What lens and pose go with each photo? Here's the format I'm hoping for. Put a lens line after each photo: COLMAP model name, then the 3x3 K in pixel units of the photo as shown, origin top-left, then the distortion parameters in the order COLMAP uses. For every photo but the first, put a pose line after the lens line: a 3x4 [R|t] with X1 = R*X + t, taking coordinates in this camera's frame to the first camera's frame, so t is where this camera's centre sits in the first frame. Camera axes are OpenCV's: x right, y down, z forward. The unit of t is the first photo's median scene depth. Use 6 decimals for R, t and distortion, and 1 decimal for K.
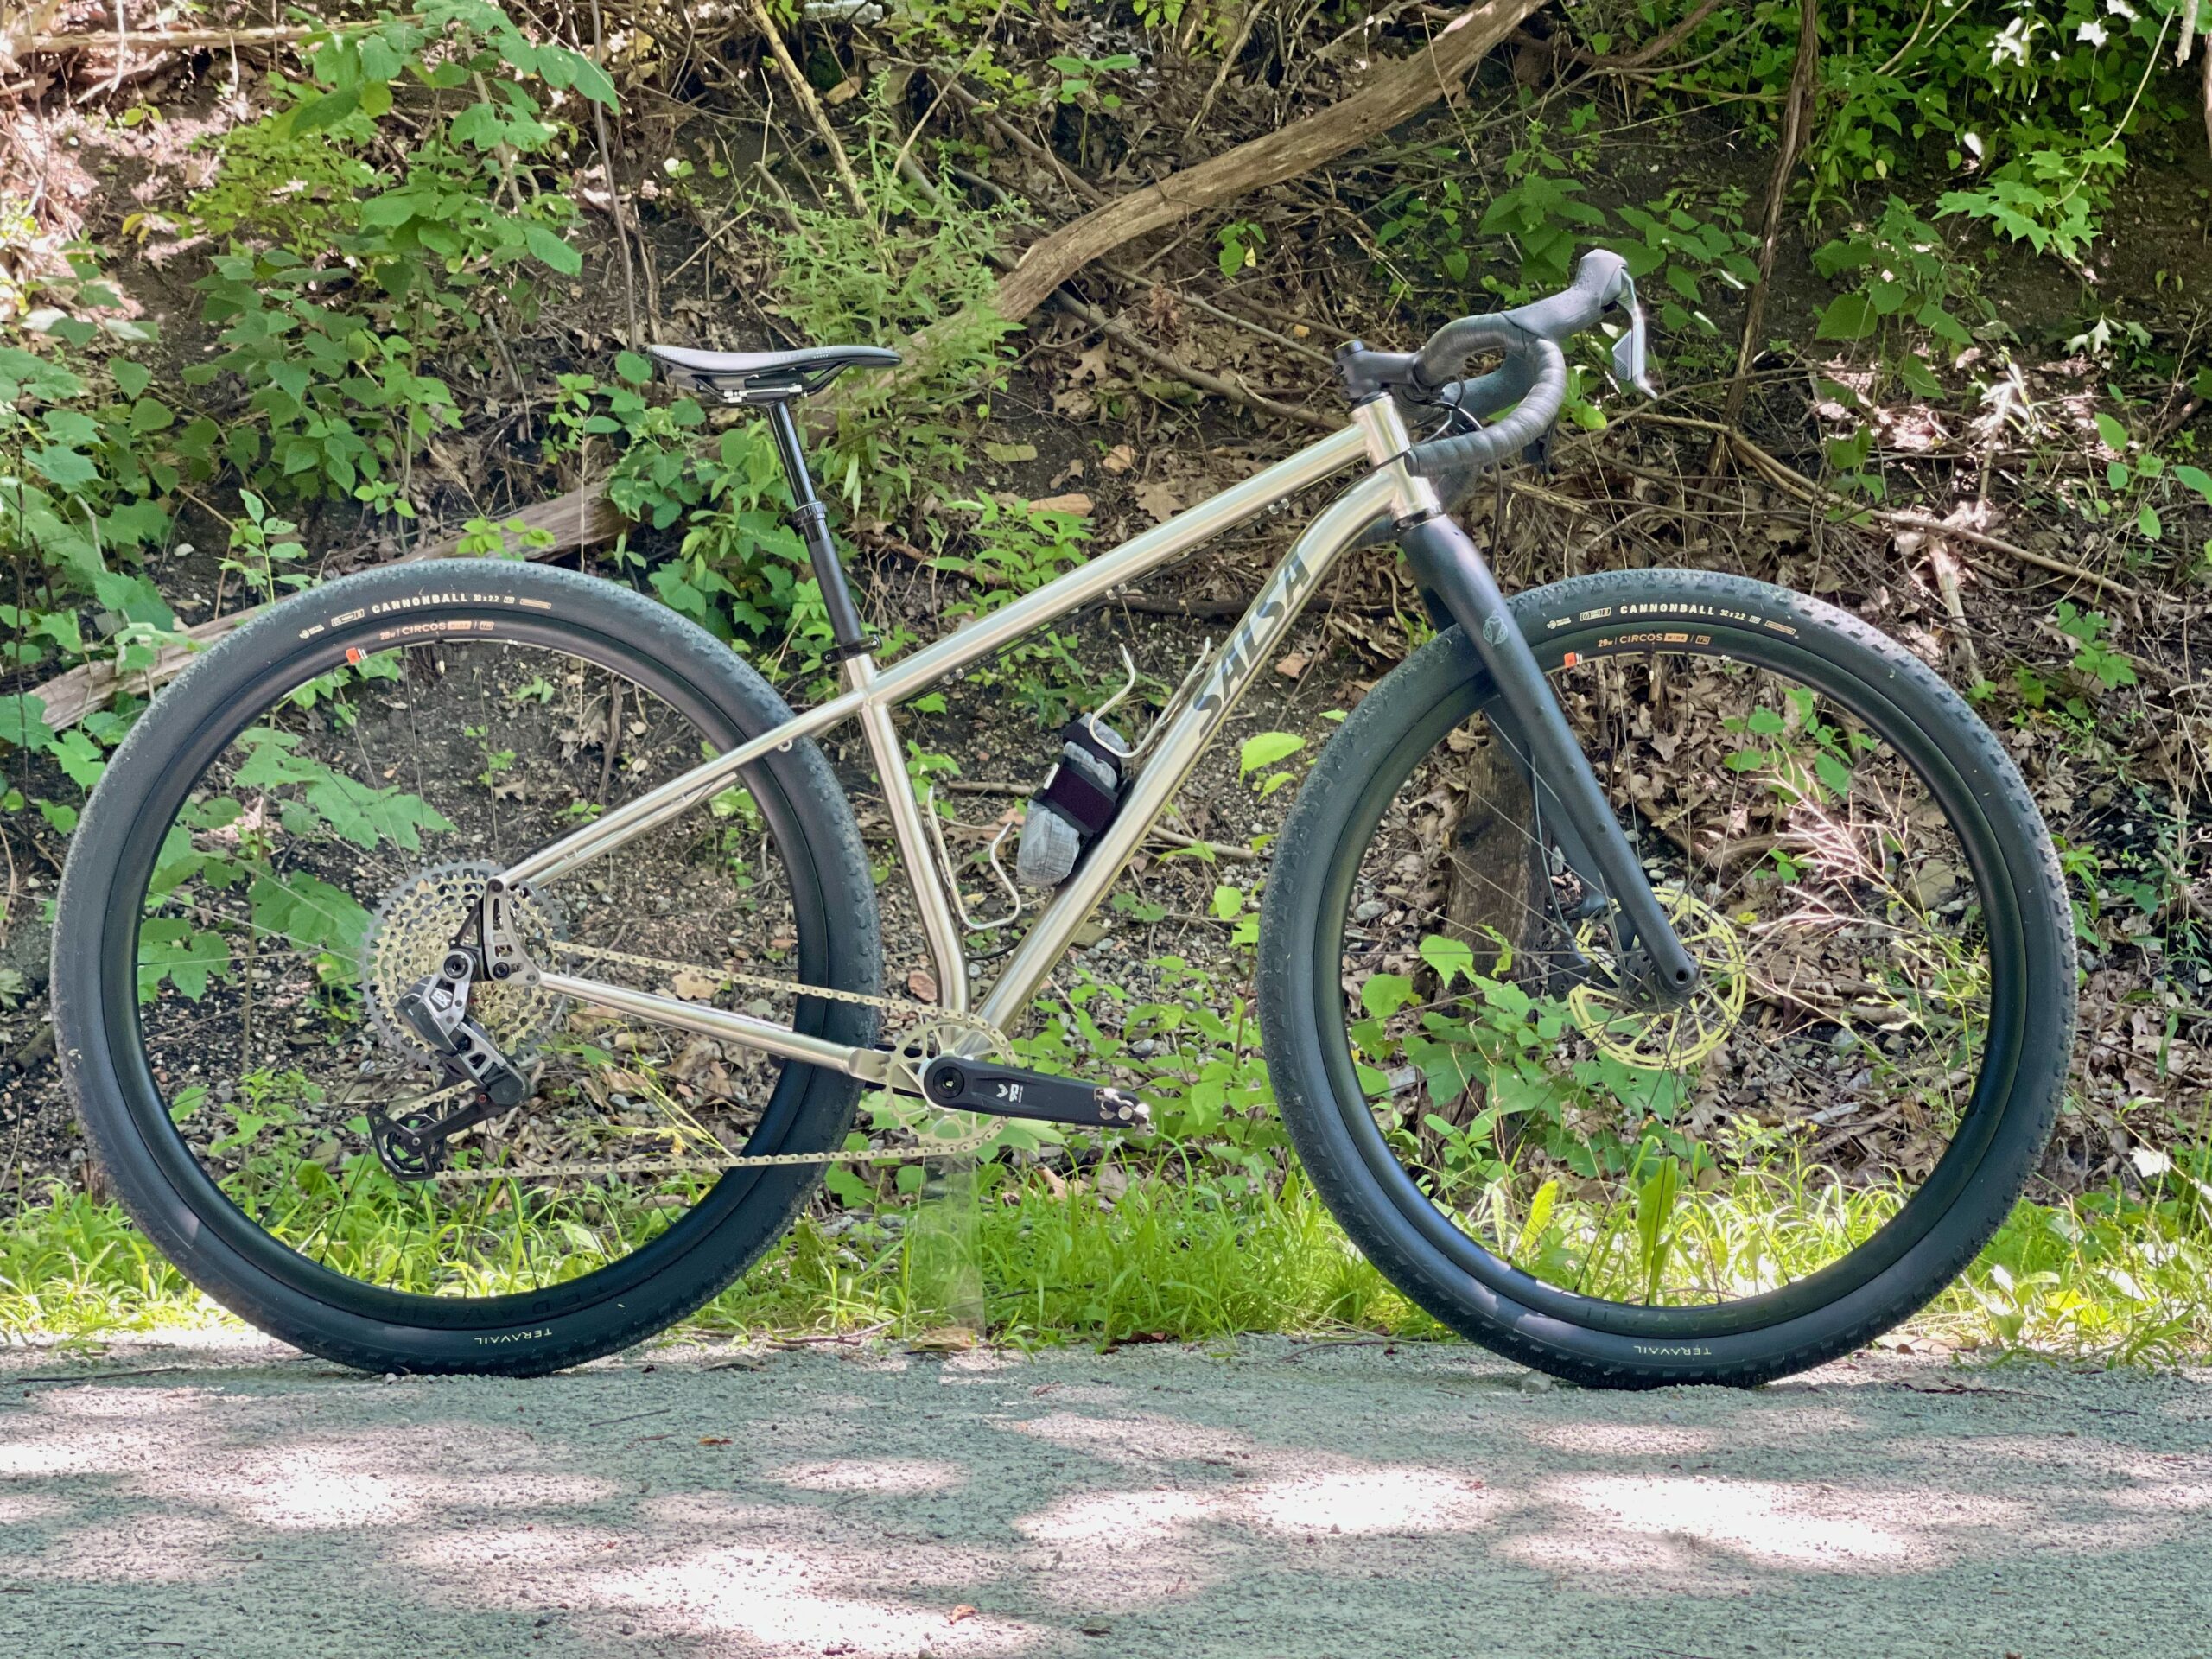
lens RADIAL K [[4101.7, 0, 1100.0], [0, 4101.7, 812.6], [0, 0, 1]] dist [0.113299, 0.978701]
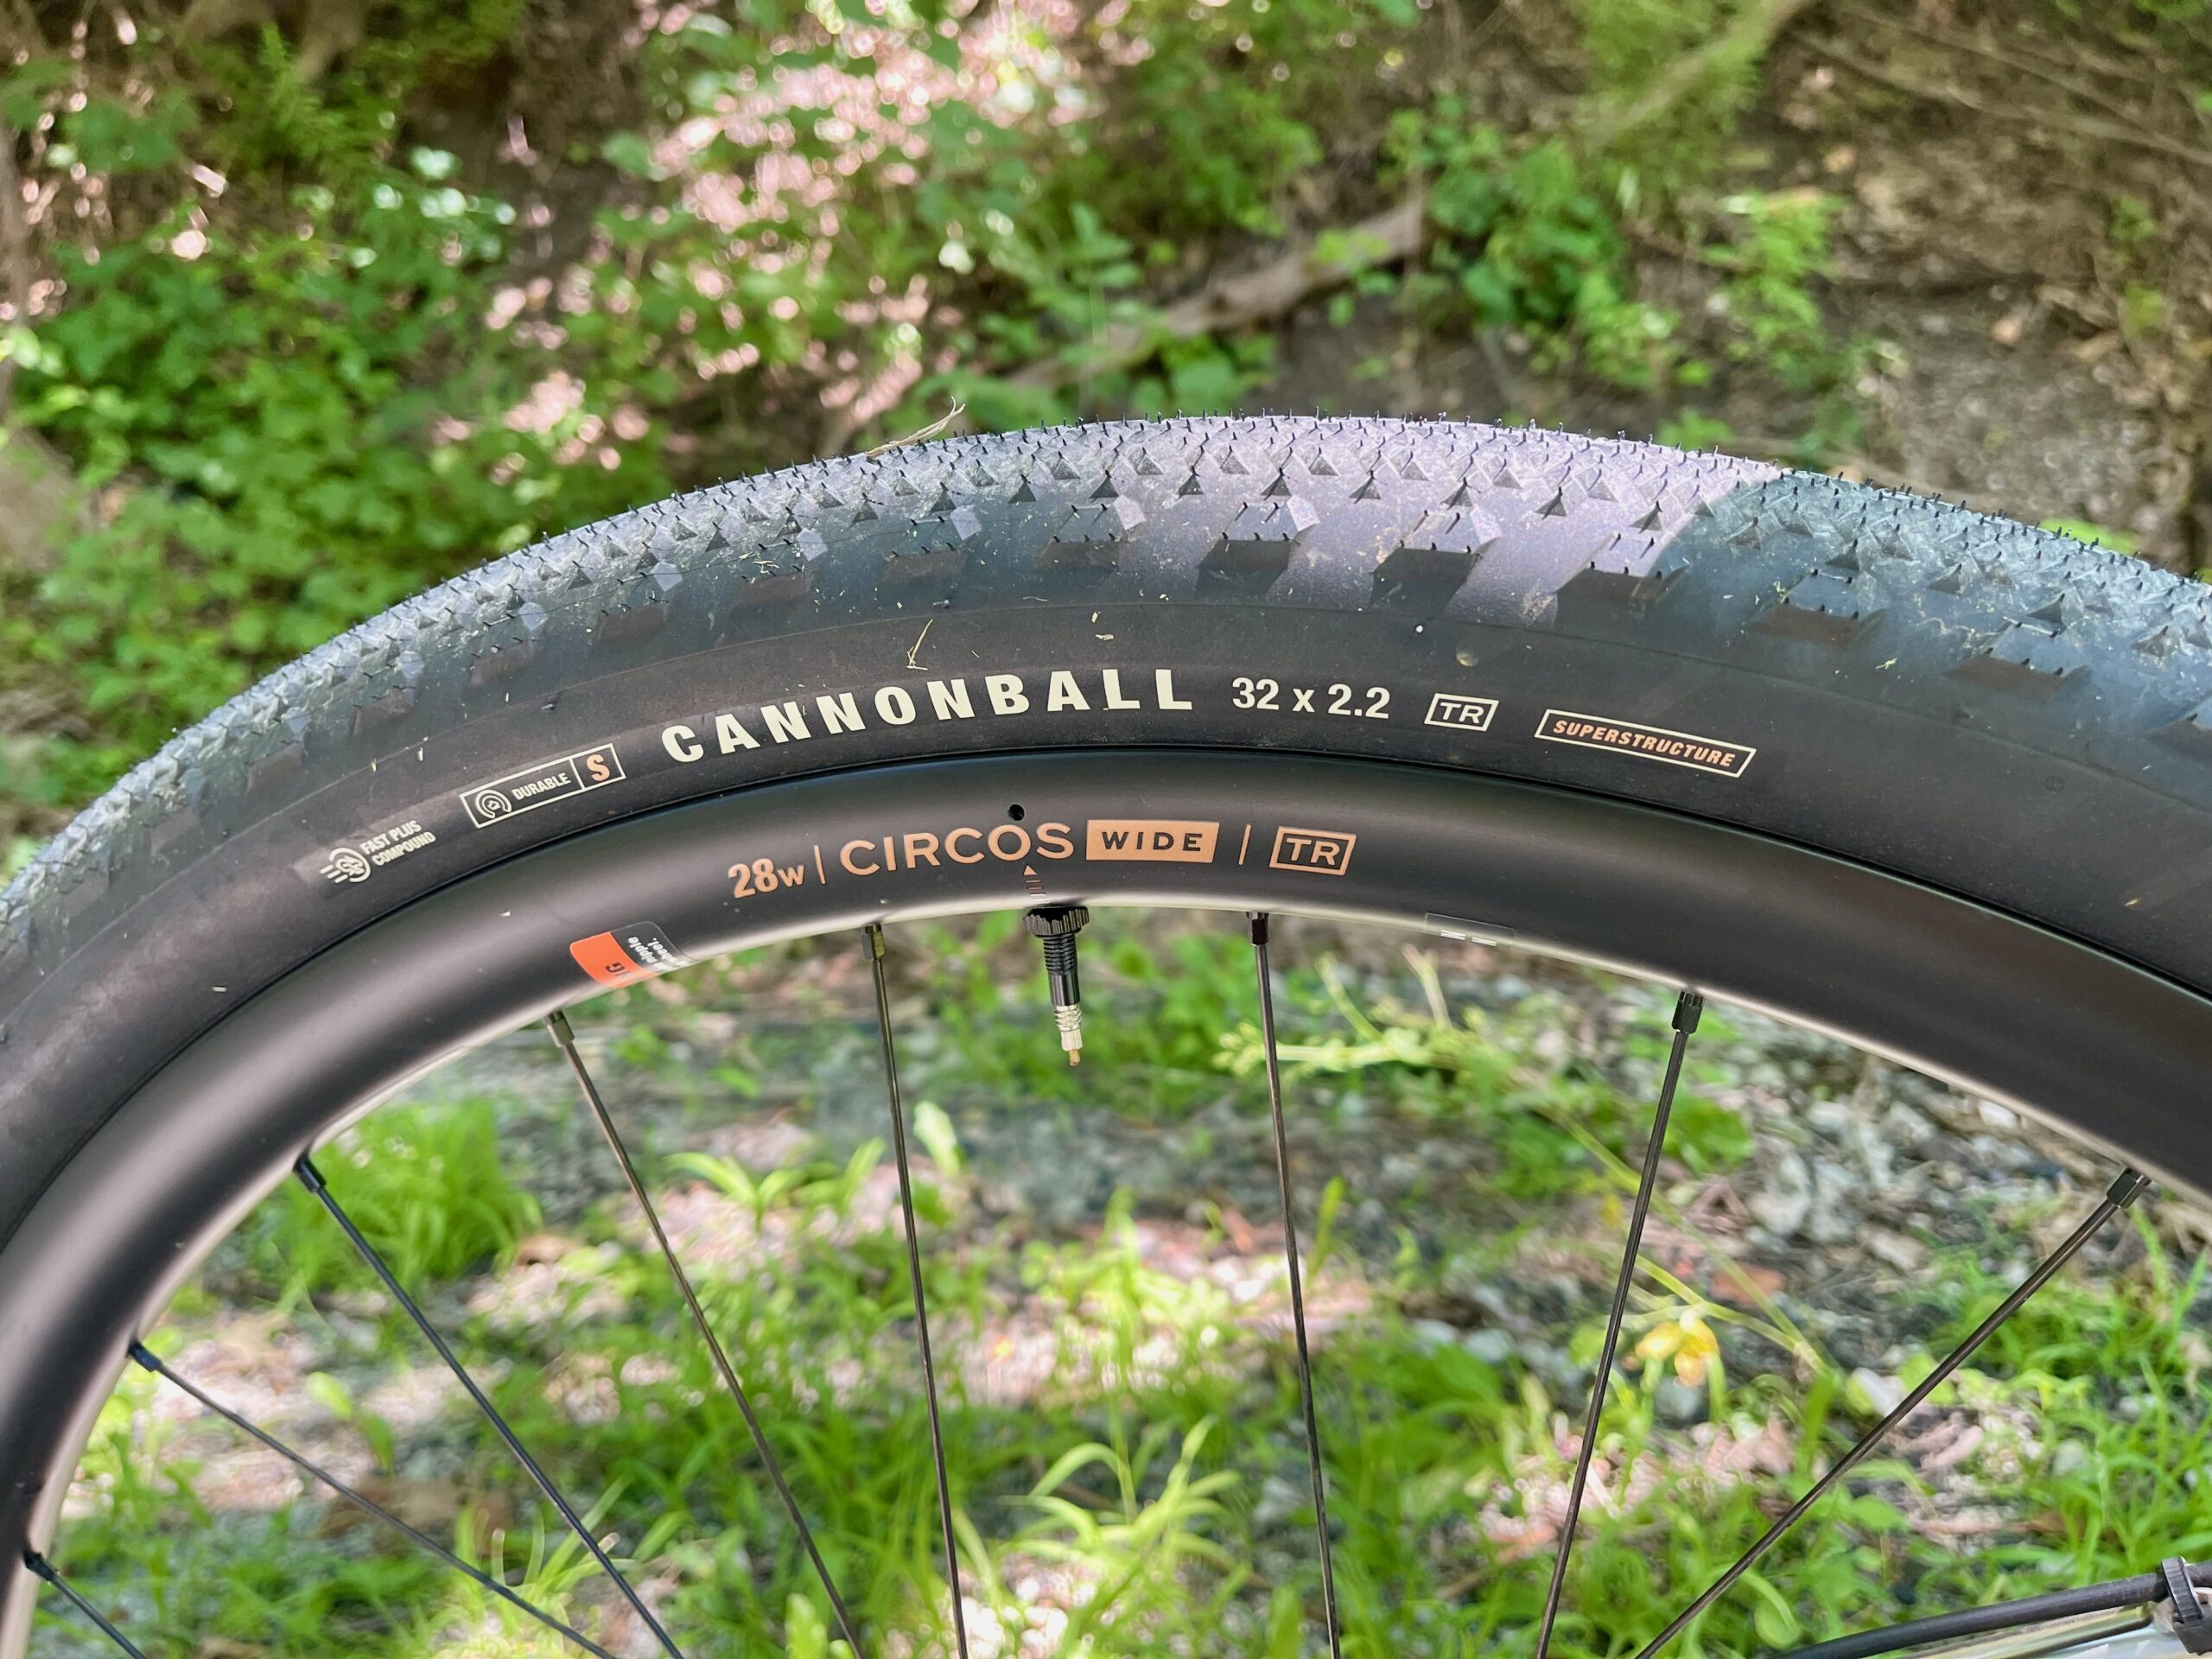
lens RADIAL K [[1692.5, 0, 1106.0], [0, 1692.5, 829.5], [0, 0, 1]] dist [0.066338, -0.105463]
pose [[0.961541, 0.051758, -0.269740, -0.067341], [0.020095, 0.966195, 0.257028, -0.030763], [0.273925, -0.252563, 0.927996, 0.453599]]
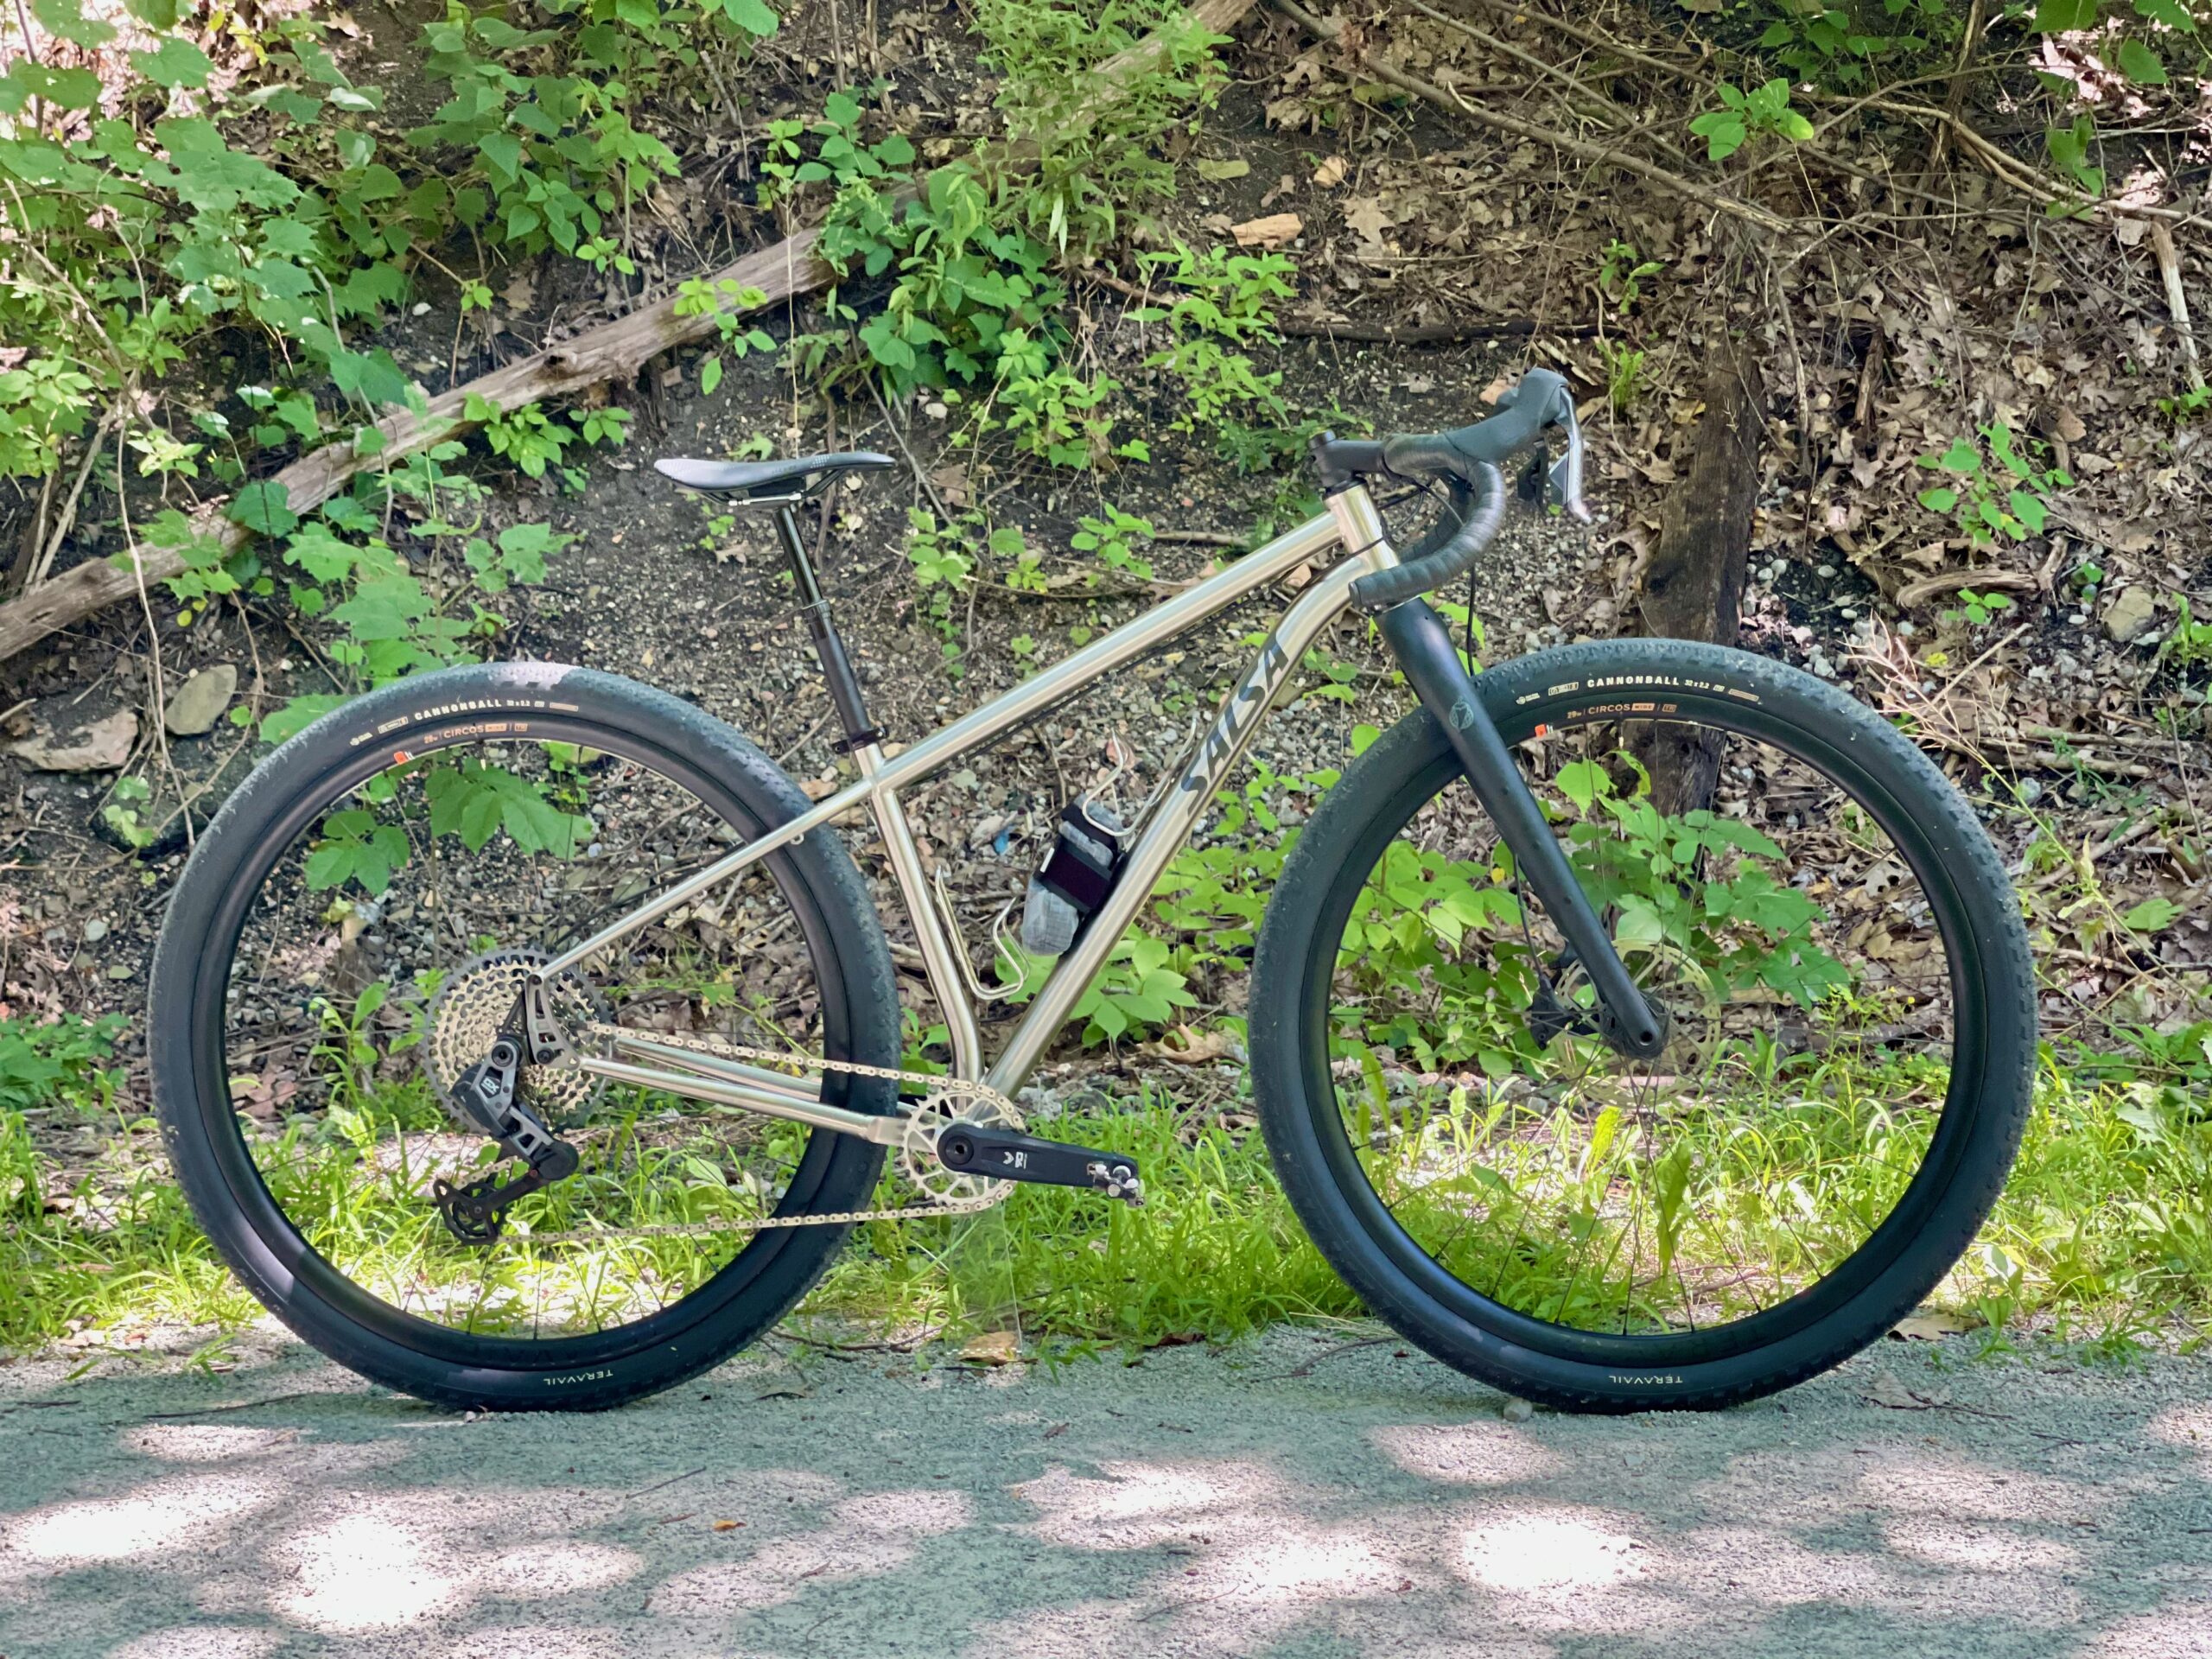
lens RADIAL K [[4104.6, 0, 1106.0], [0, 4104.6, 829.5], [0, 0, 1]] dist [0.174175, 0.056686]
pose [[0.994792, -0.022187, -0.099478, 0.052536], [0.036118, 0.989420, 0.140513, -0.079605], [0.095308, -0.143374, 0.985069, -0.021912]]
